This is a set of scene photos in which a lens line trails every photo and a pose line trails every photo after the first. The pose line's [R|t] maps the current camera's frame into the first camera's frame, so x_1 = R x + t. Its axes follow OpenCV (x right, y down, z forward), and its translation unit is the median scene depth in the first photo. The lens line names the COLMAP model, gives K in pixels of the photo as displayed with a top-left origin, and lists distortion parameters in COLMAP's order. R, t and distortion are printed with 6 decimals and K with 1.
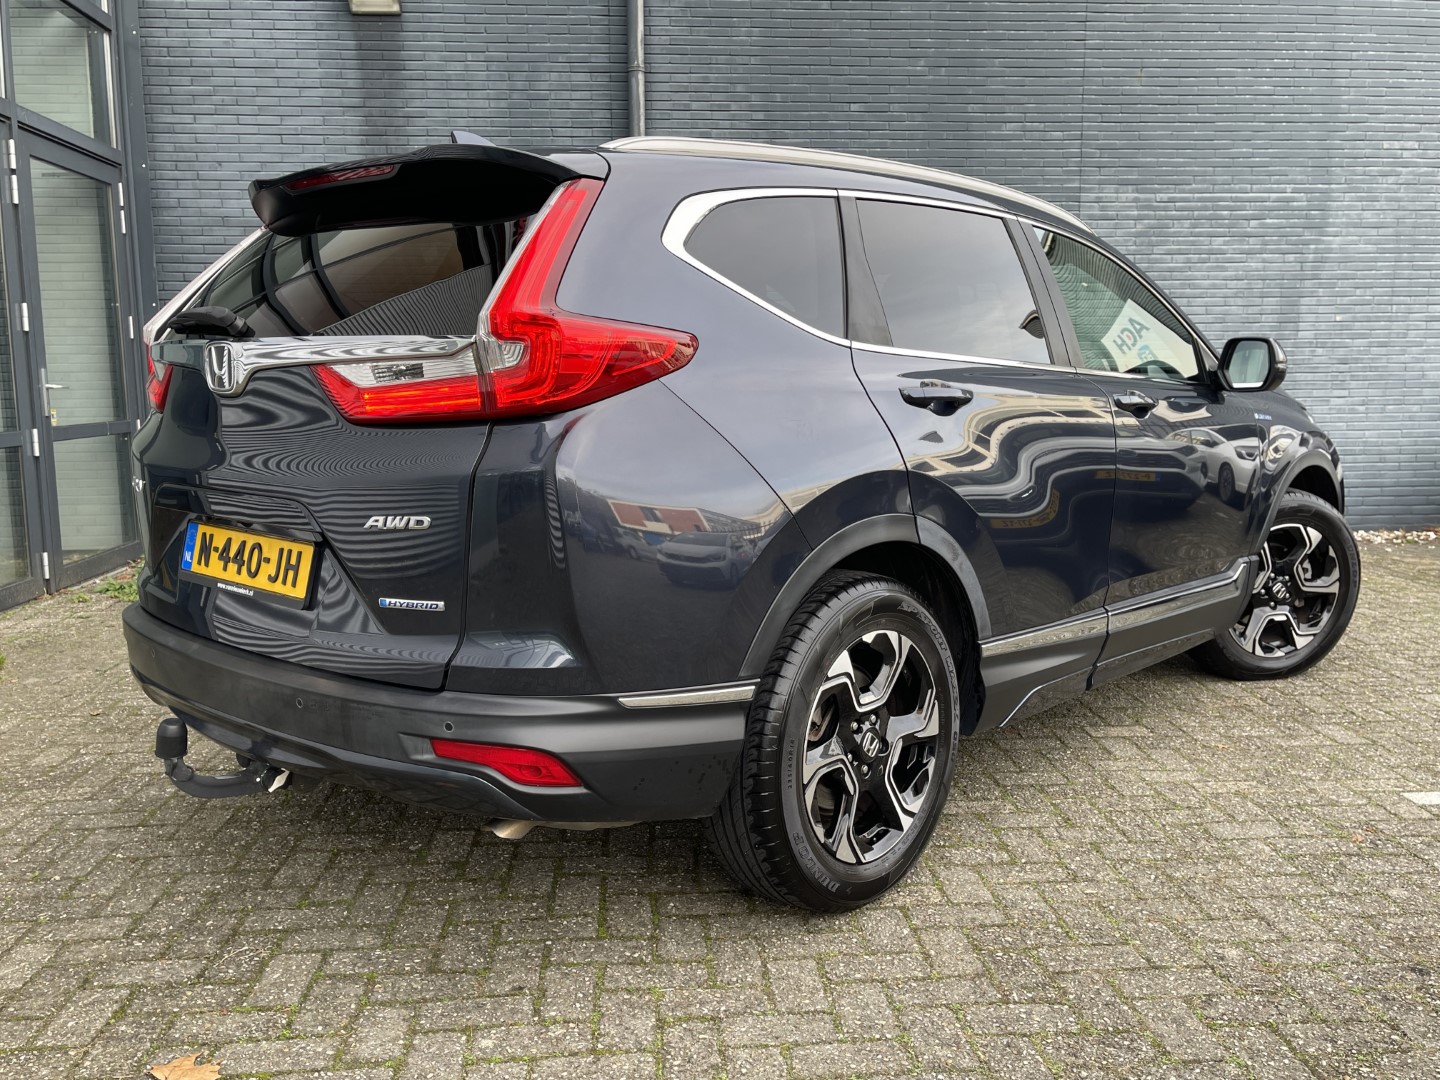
lens RADIAL K [[1152.7, 0, 720.0], [0, 1152.7, 540.0], [0, 0, 1]] dist [0.050162, -0.045804]
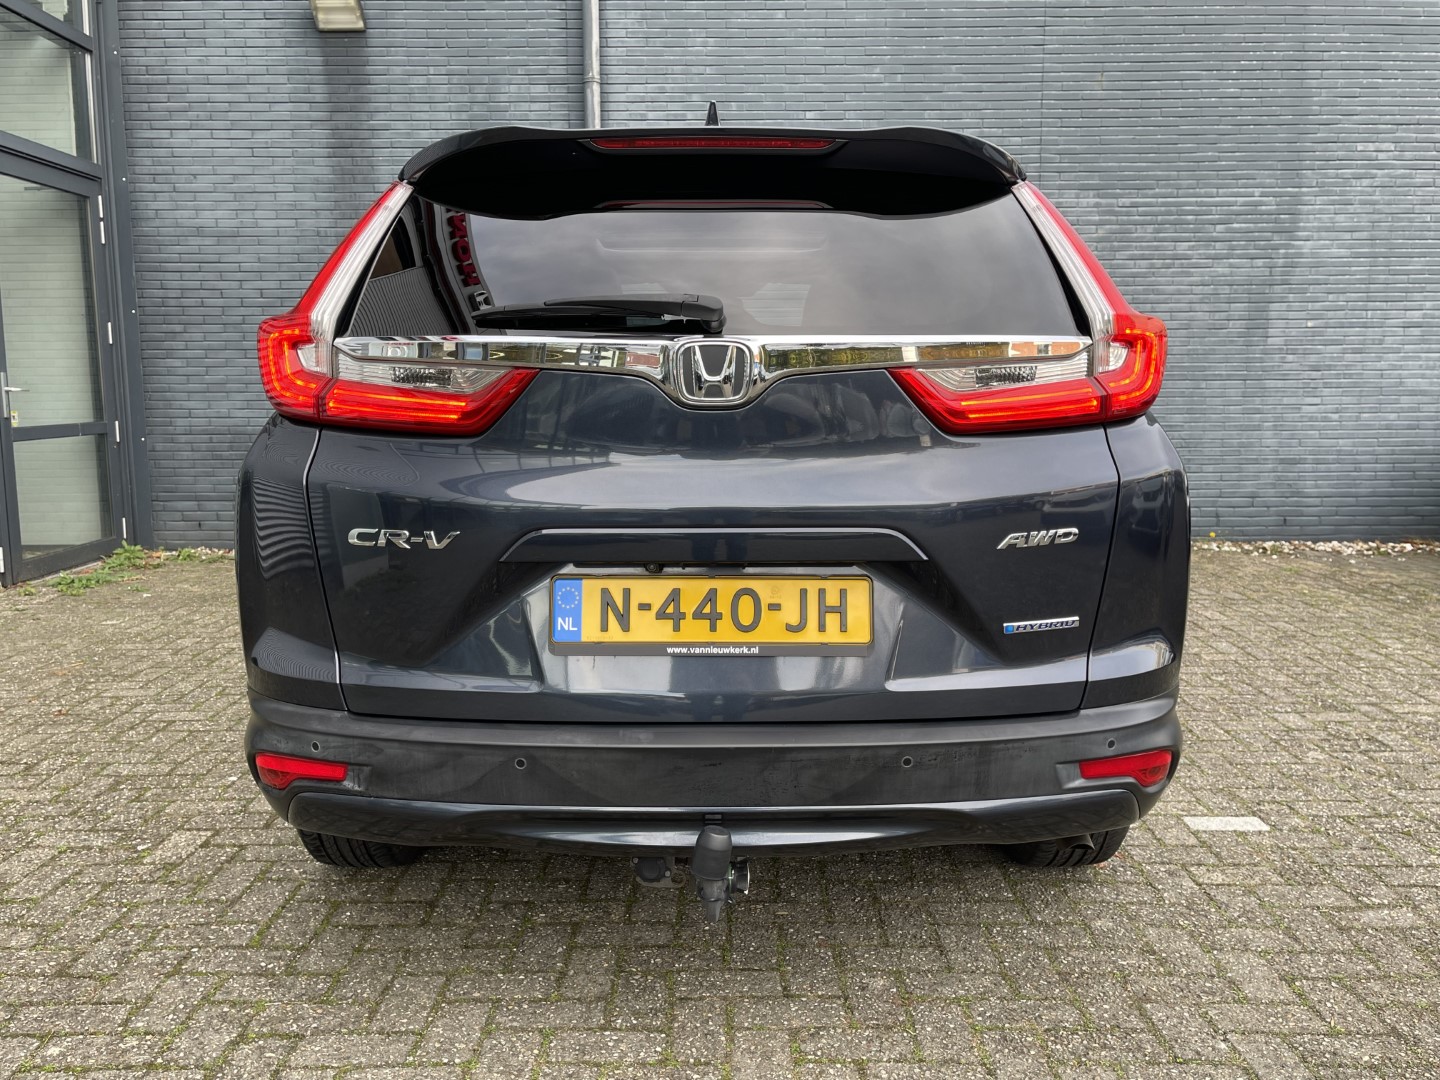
lens RADIAL K [[1118.2, 0, 720.0], [0, 1118.2, 540.0], [0, 0, 1]] dist [0.063892, -0.069847]
pose [[0.997668, 0.012258, -0.067137, 0.111927], [-0.012297, 0.999924, -0.000169, -0.002900], [0.067130, 0.000995, 0.997744, 0.018744]]
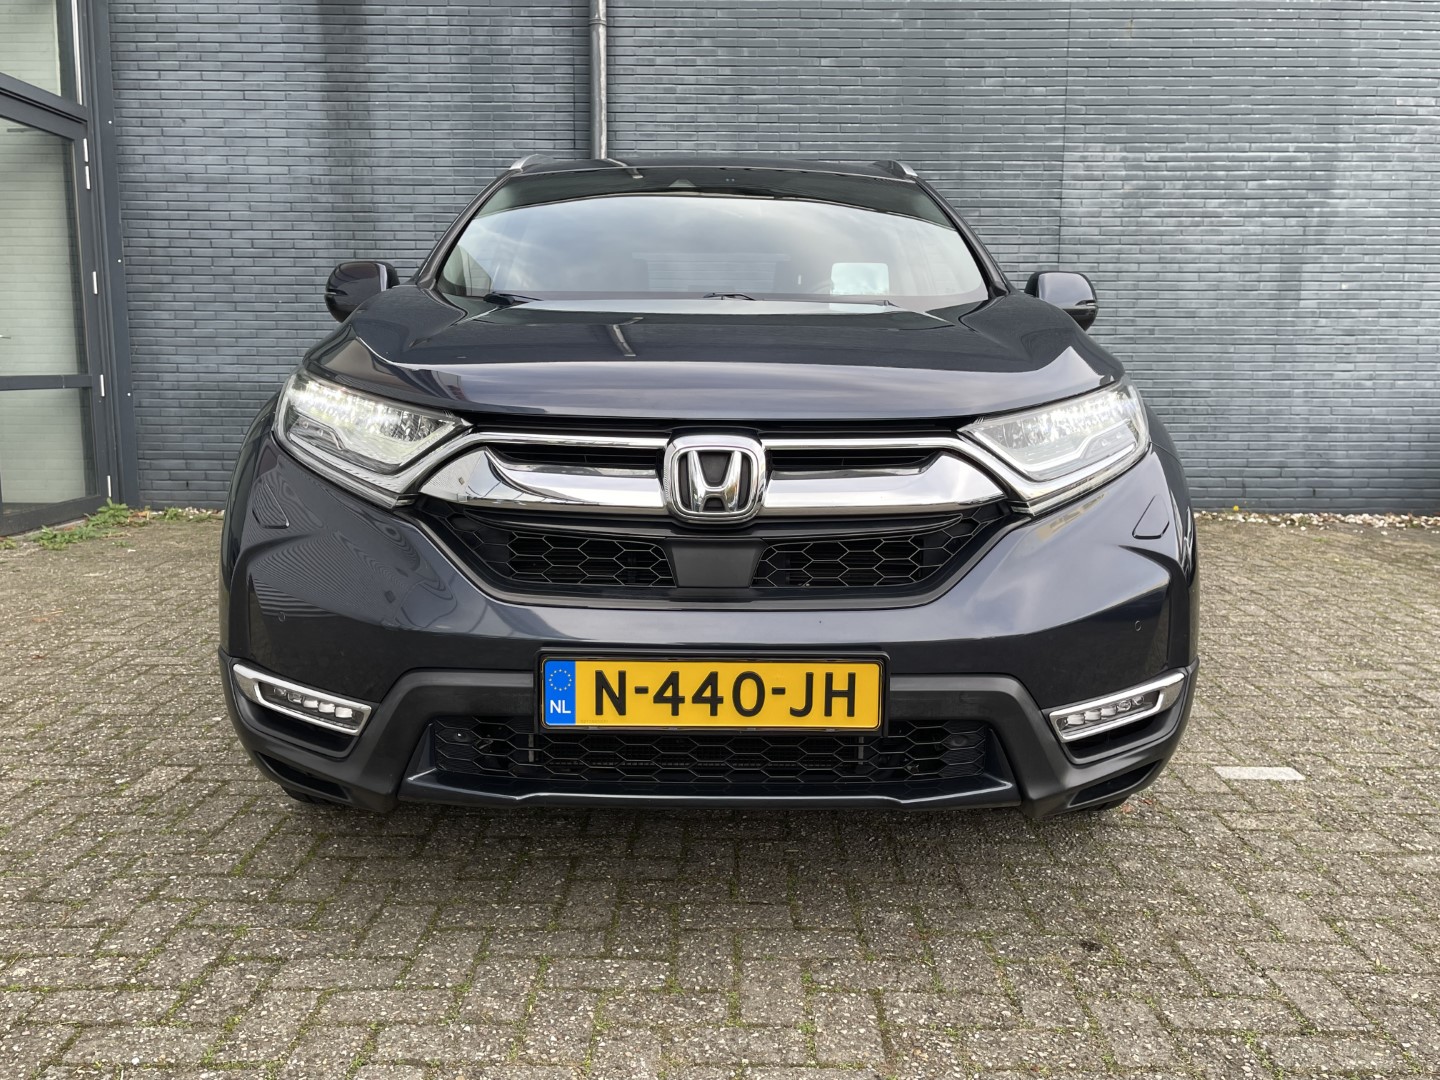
lens RADIAL K [[1152.7, 0, 720.0], [0, 1152.7, 540.0], [0, 0, 1]] dist [0.050162, -0.045804]
pose [[0.997224, 0.023825, -0.070540, 0.109915], [-0.023066, 0.999667, 0.011545, 0.016009], [0.070791, -0.009886, 0.997442, 0.027585]]
